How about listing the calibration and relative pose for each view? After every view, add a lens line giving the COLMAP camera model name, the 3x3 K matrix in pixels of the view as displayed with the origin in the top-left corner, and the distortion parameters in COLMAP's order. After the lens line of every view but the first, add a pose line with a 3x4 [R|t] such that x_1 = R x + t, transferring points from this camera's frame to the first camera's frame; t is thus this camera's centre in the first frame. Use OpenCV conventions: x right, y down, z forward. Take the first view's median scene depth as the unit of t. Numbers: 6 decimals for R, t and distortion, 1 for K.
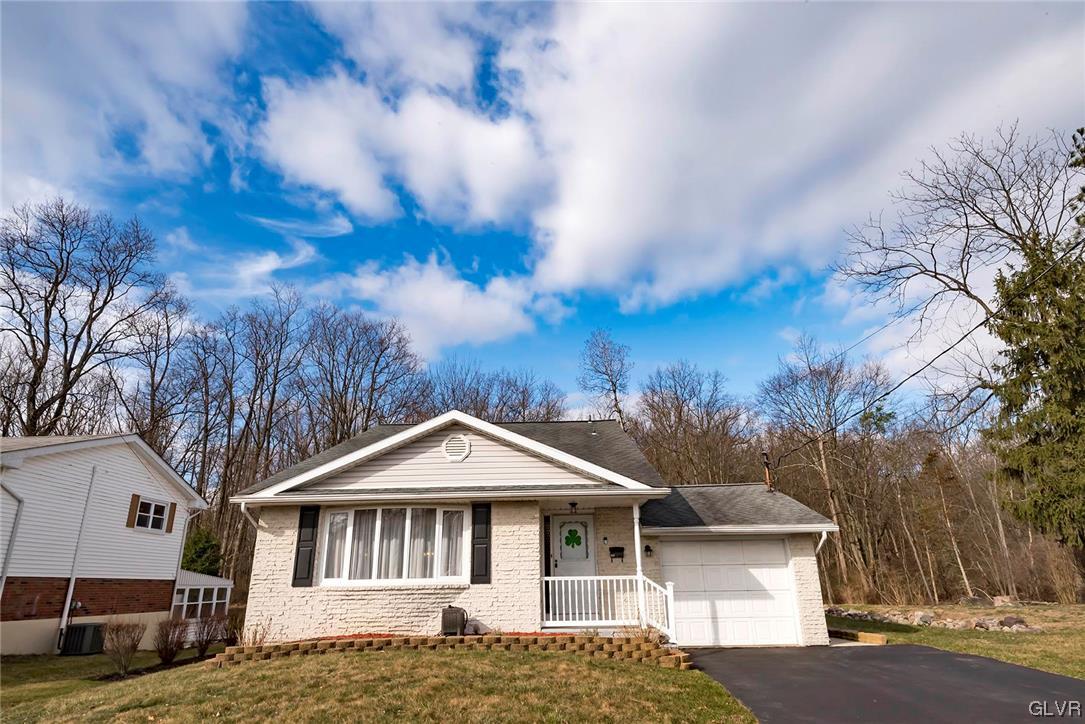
lens RADIAL K [[627.4, 0, 544.1], [0, 627.4, 363.7], [0, 0, 1]] dist [0.035569, -0.029376]
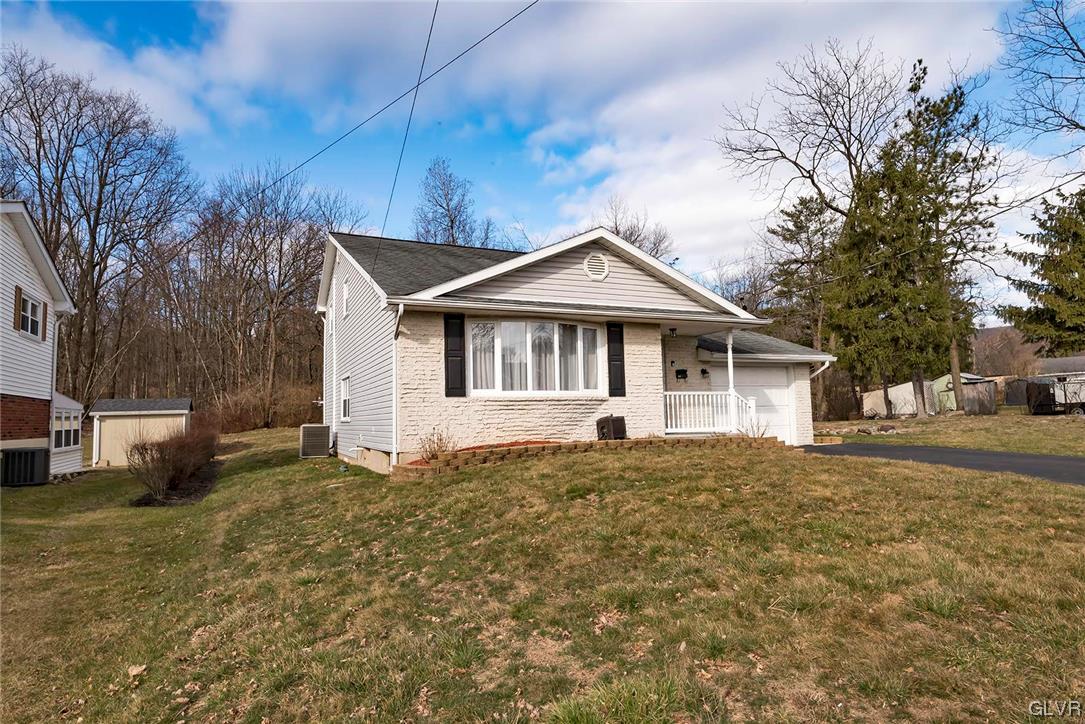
lens RADIAL K [[627.4, 0, 544.1], [0, 627.4, 363.7], [0, 0, 1]] dist [0.035569, -0.029376]
pose [[0.901539, 0.033190, 0.431423, -0.649255], [-0.136752, 0.967804, 0.211316, 0.085419], [-0.410519, -0.249508, 0.877052, 0.129689]]
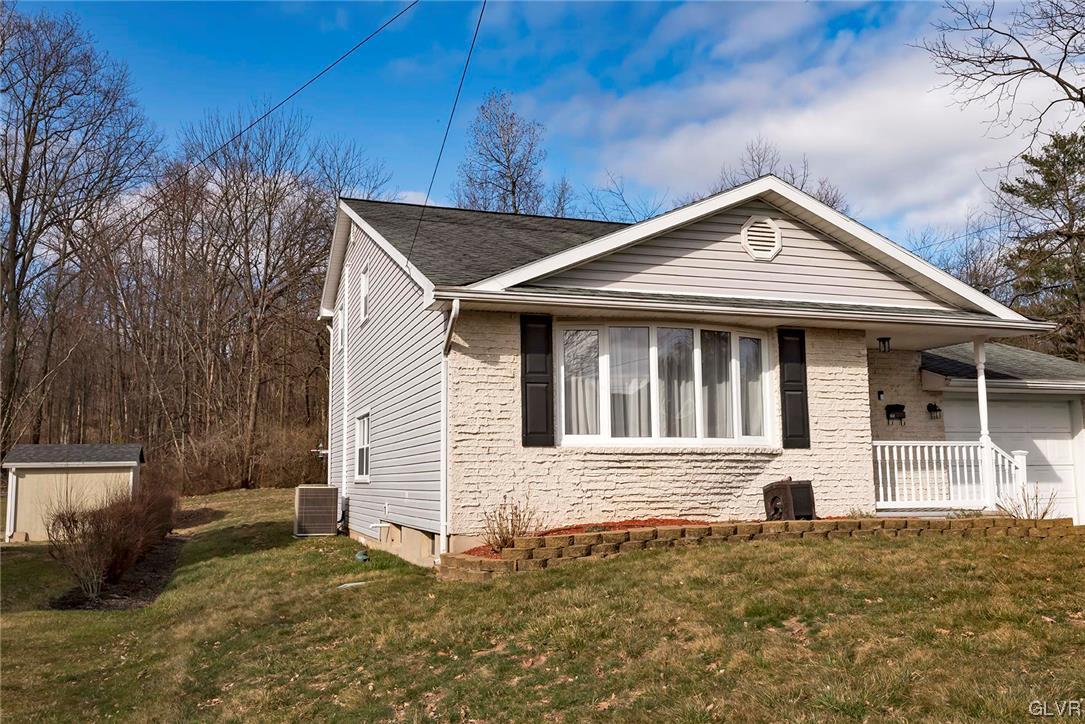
lens RADIAL K [[931.4, 0, 542.5], [0, 931.4, 362.0], [0, 0, 1]] dist [0.024094, -0.000166]
pose [[0.941899, 0.047792, 0.332479, -0.652959], [-0.116330, 0.974982, 0.189411, 0.105560], [-0.315109, -0.217084, 0.923895, 0.200100]]
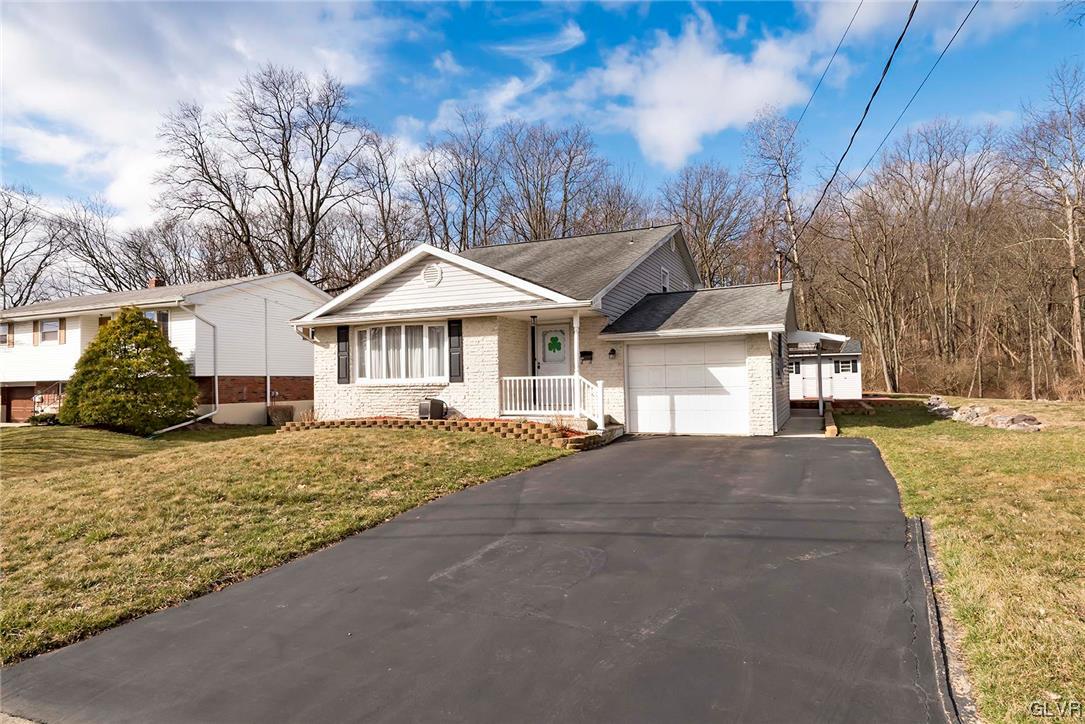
lens RADIAL K [[627.4, 0, 544.1], [0, 627.4, 363.7], [0, 0, 1]] dist [0.035569, -0.029376]
pose [[0.922375, -0.010655, -0.386149, 0.527379], [0.130315, 0.949606, 0.285074, -0.019787], [0.363652, -0.313266, 0.877281, -0.024068]]
